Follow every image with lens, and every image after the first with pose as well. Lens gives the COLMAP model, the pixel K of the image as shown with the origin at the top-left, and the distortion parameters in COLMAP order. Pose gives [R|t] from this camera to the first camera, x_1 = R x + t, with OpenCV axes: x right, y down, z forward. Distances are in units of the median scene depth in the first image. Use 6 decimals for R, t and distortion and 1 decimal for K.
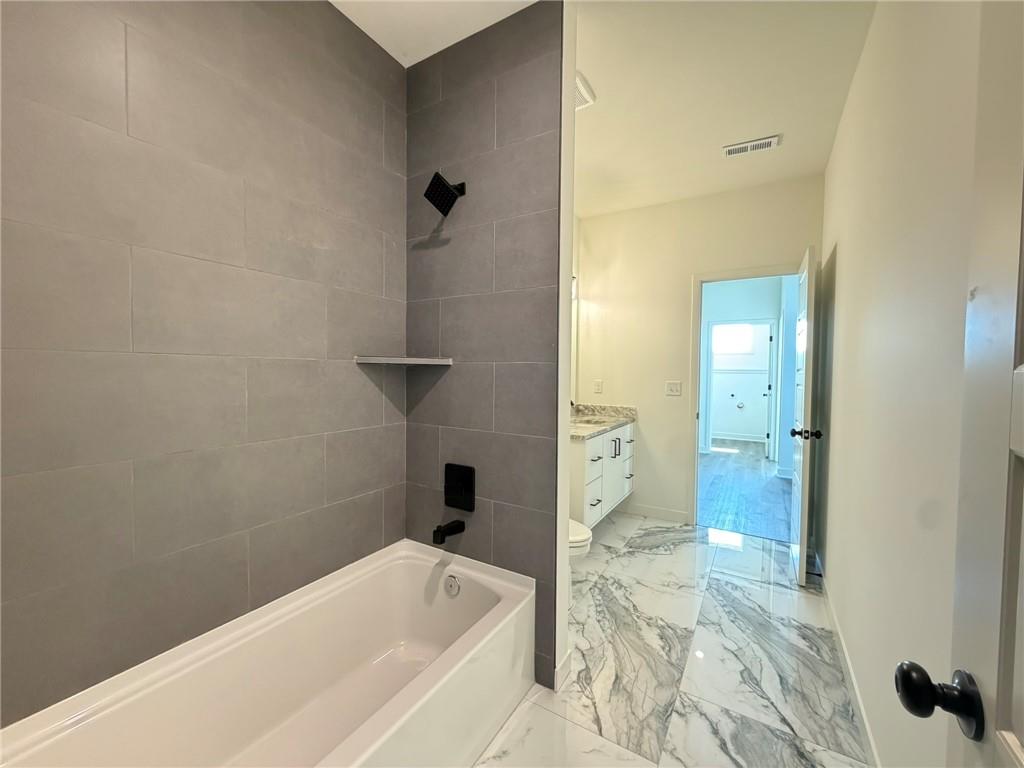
lens RADIAL K [[409.8, 0, 515.5], [0, 409.8, 383.0], [0, 0, 1]] dist [0.001736, -0.000642]
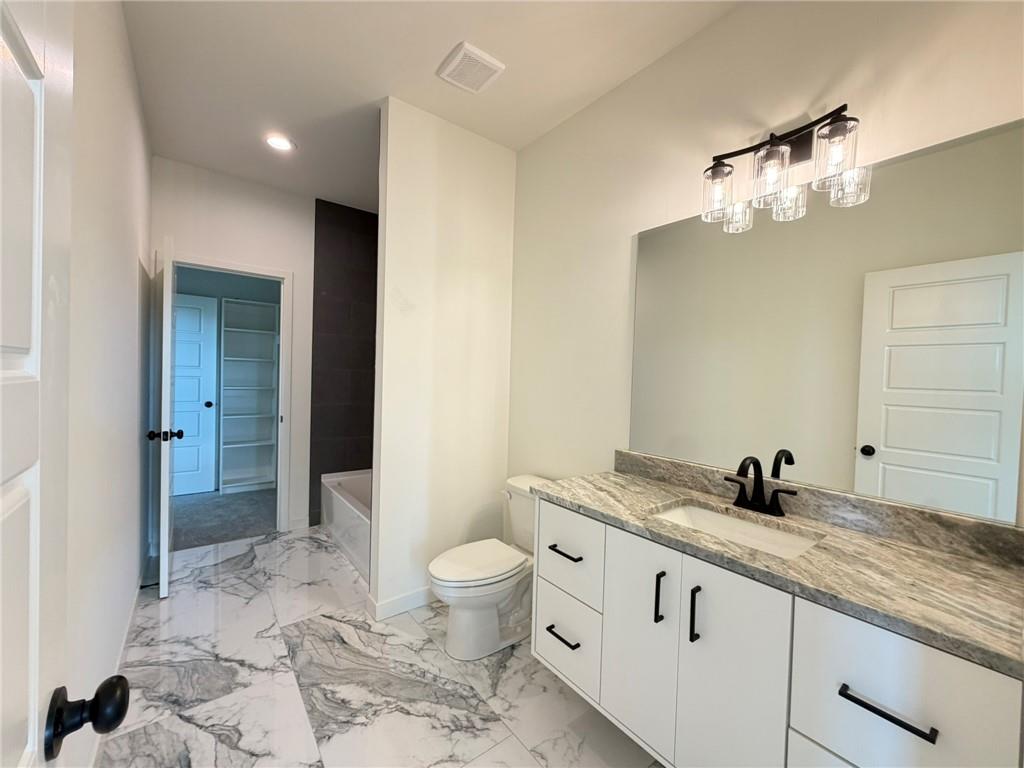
lens RADIAL K [[409.8, 0, 511.4], [0, 409.8, 384.8], [0, 0, 1]] dist [0.001736, -0.000642]
pose [[-0.359684, 0.002036, -0.933072, 1.108985], [-0.060014, 0.997877, 0.025312, -0.062746], [0.931142, 0.065102, -0.358798, 1.732972]]
